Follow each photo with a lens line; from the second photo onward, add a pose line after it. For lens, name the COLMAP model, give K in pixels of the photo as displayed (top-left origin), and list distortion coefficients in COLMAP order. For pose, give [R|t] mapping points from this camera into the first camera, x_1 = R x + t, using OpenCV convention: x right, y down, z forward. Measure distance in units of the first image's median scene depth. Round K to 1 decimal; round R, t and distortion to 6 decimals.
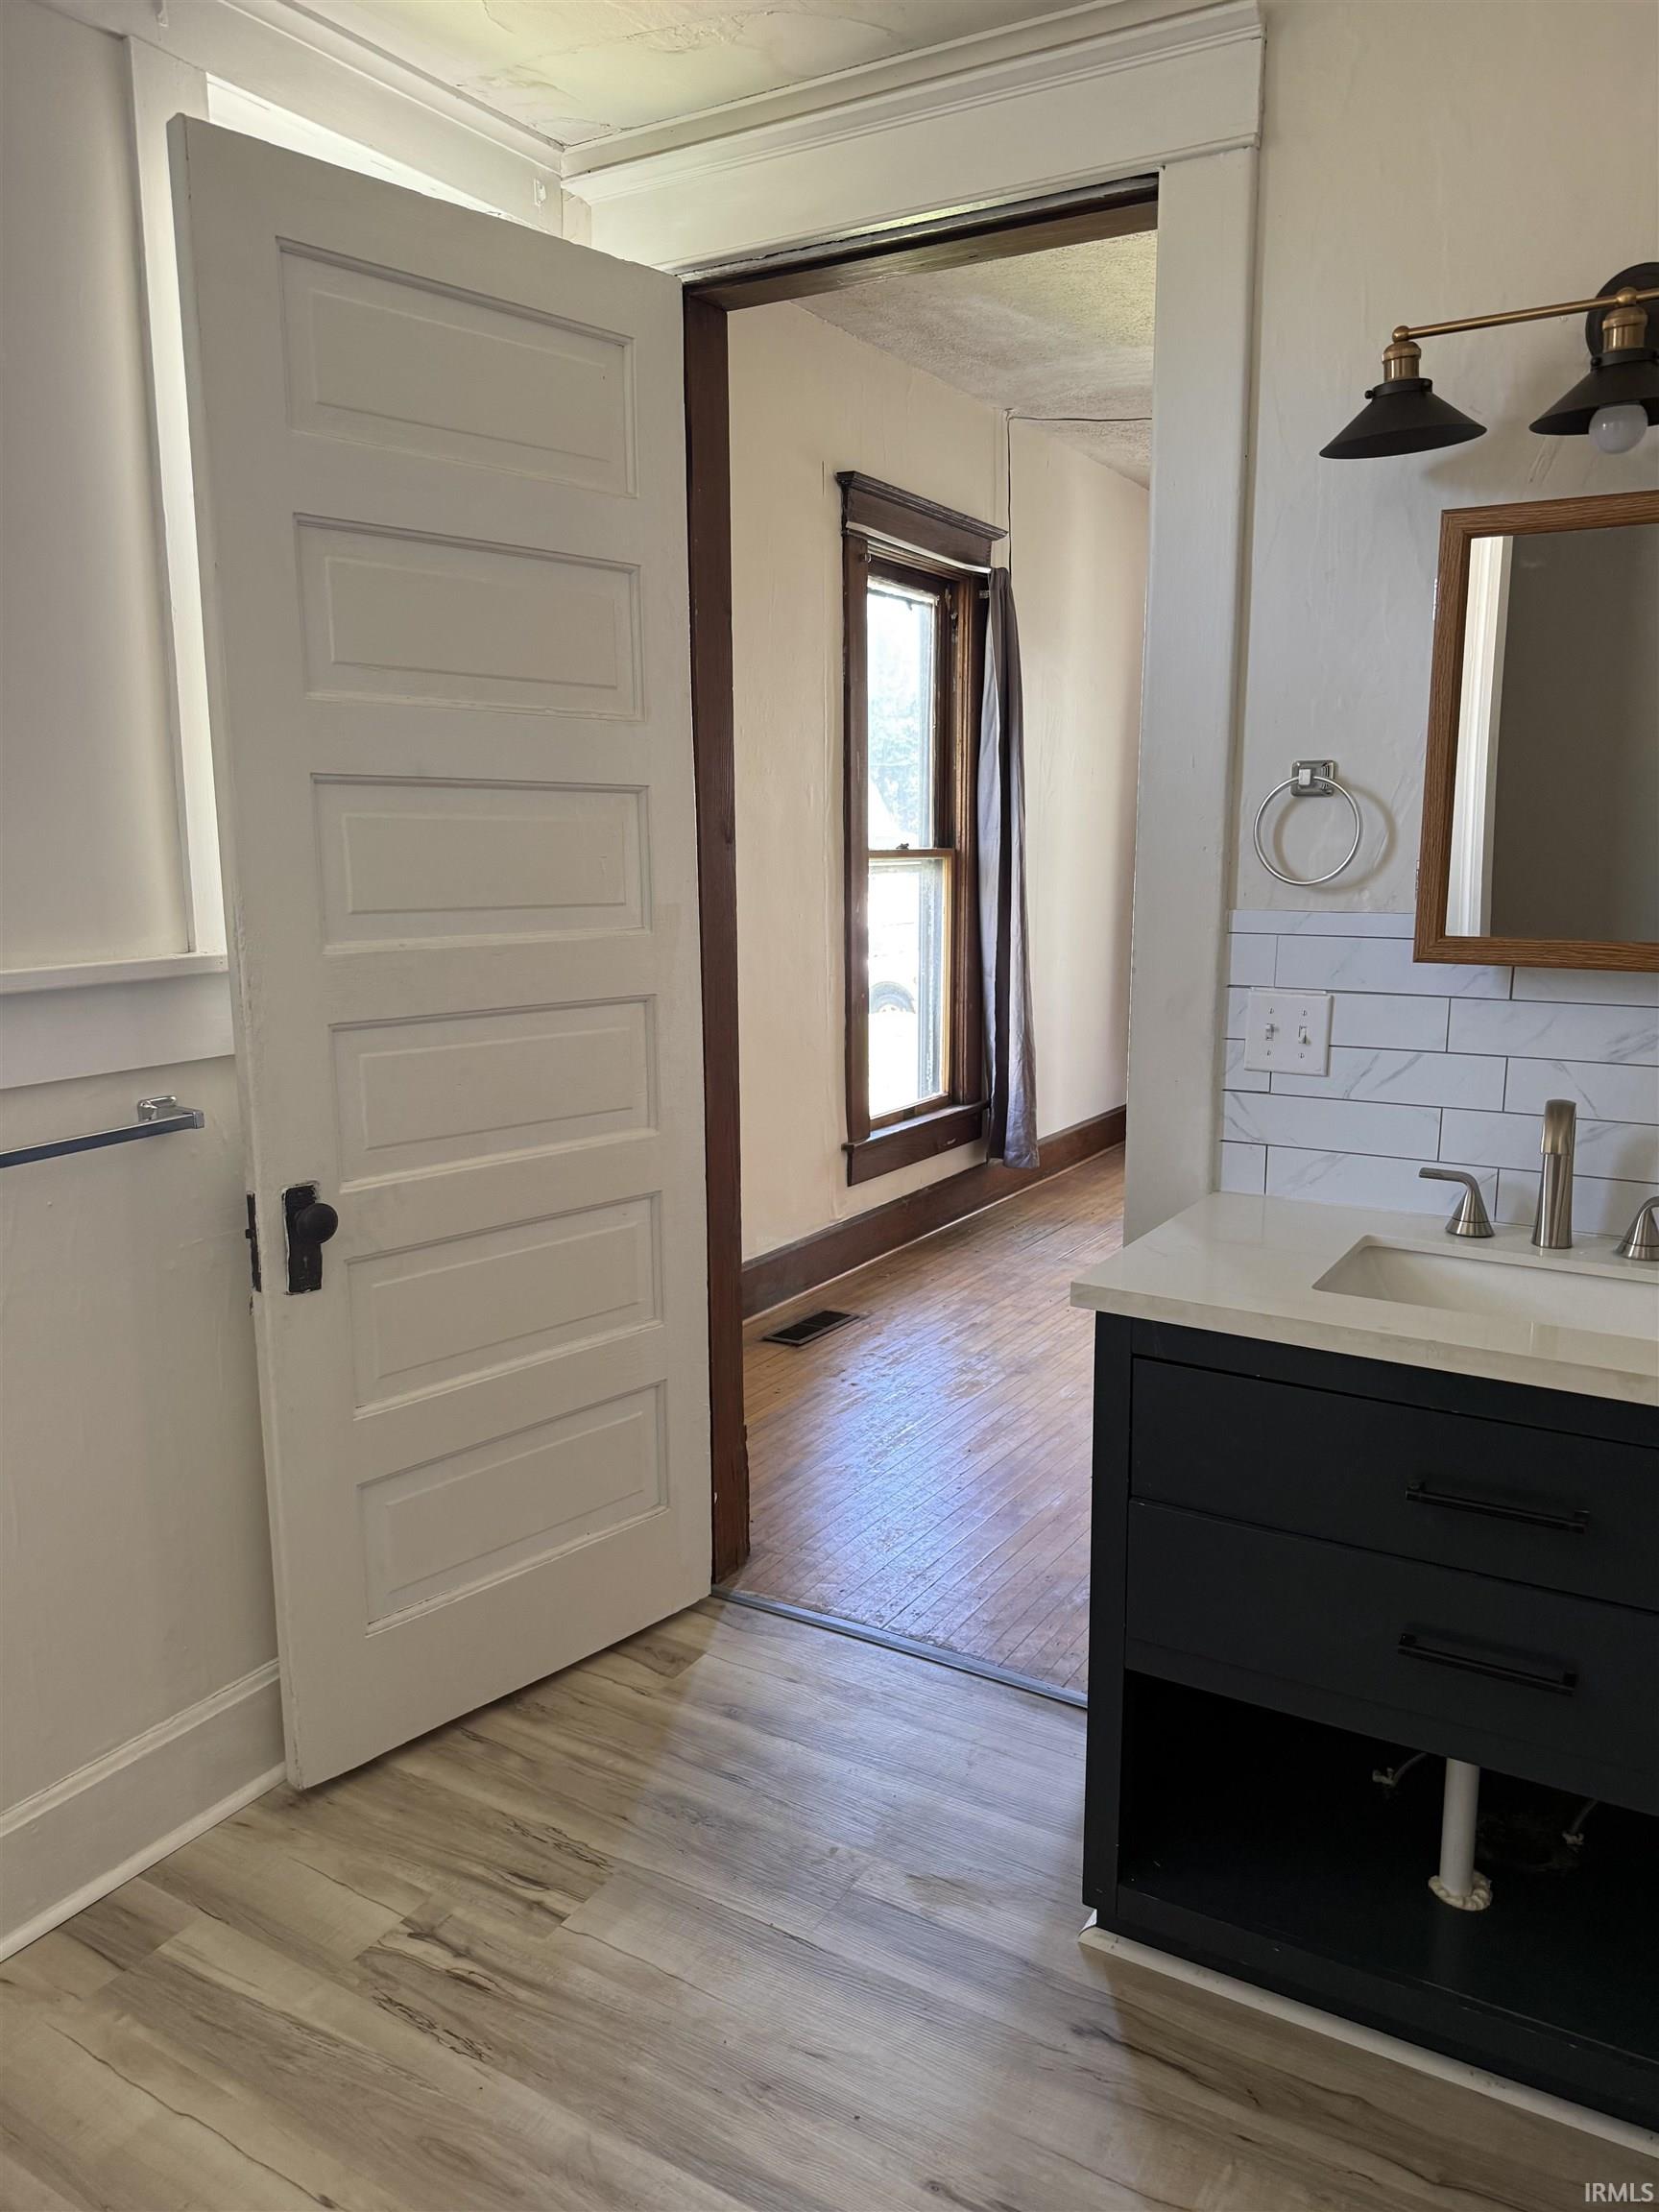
lens RADIAL K [[1555.4, 0, 832.7], [0, 1555.4, 1117.2], [0, 0, 1]] dist [0.047461, -0.061508]
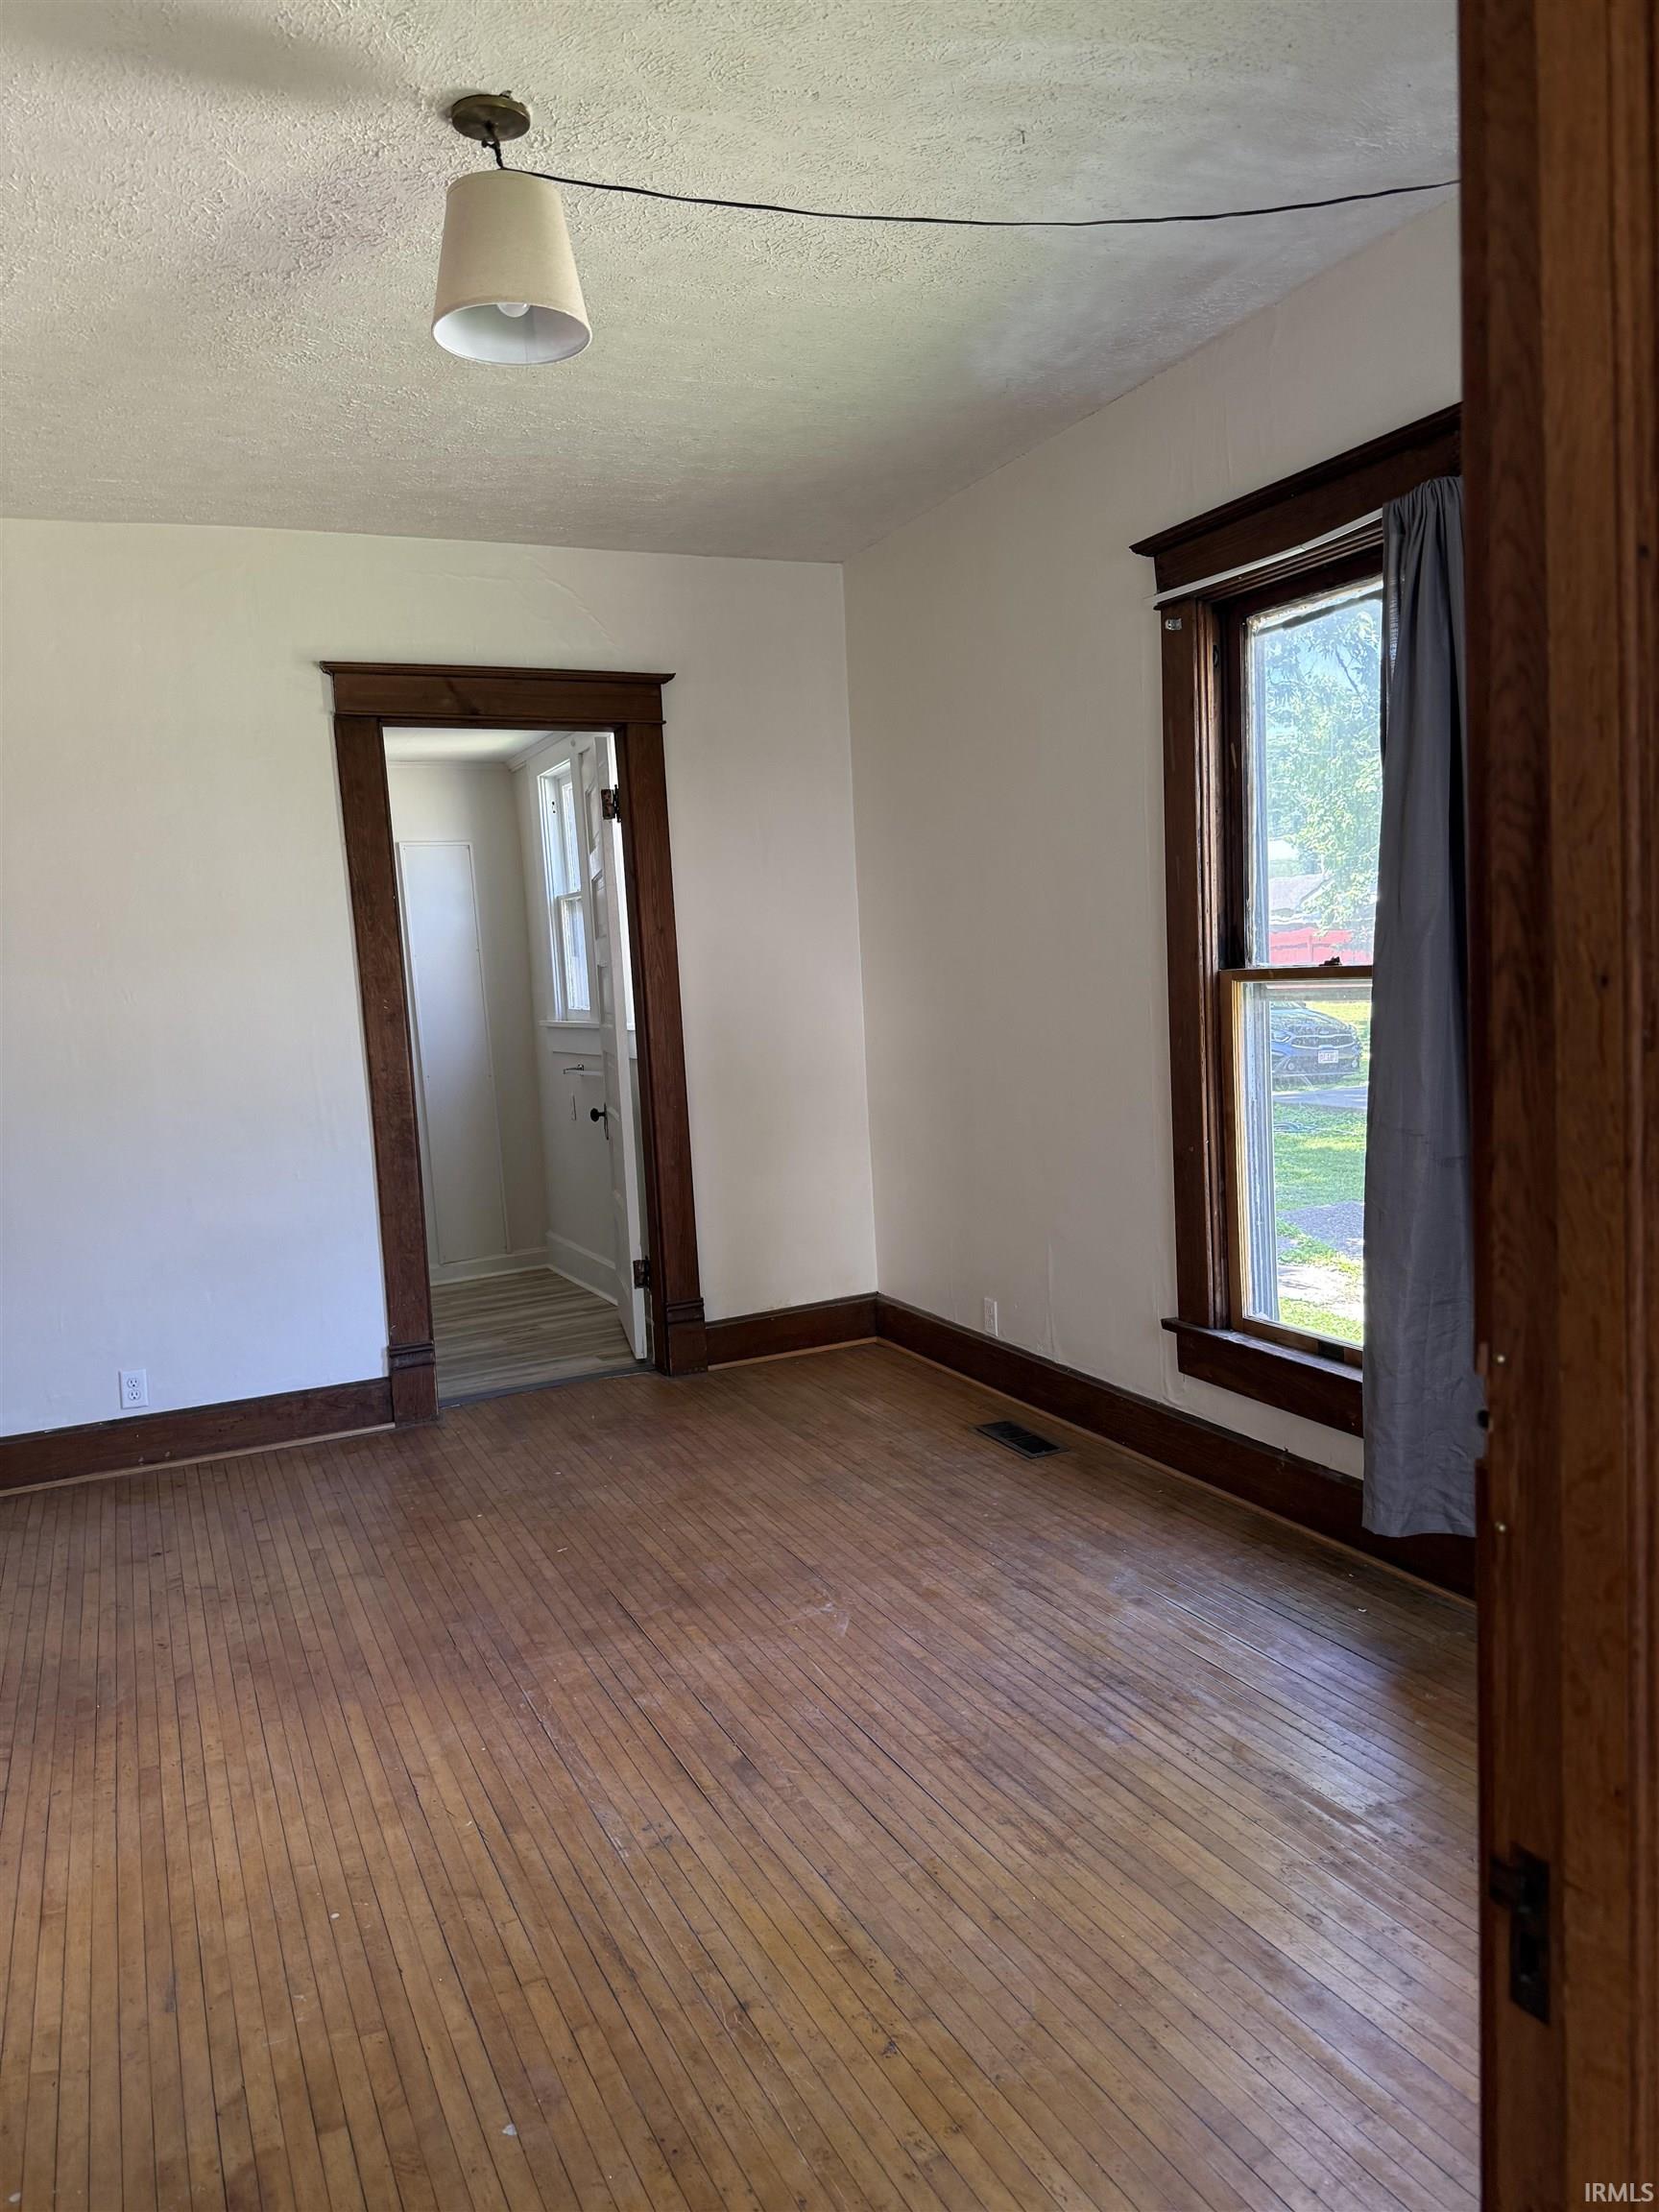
lens RADIAL K [[1555.4, 0, 830.3], [0, 1555.4, 1100.7], [0, 0, 1]] dist [0.047461, -0.061508]
pose [[-0.562241, 0.106645, -0.820068, 0.787078], [-0.094043, 0.976972, 0.191525, -0.239702], [0.821609, 0.184805, -0.539264, 1.278559]]
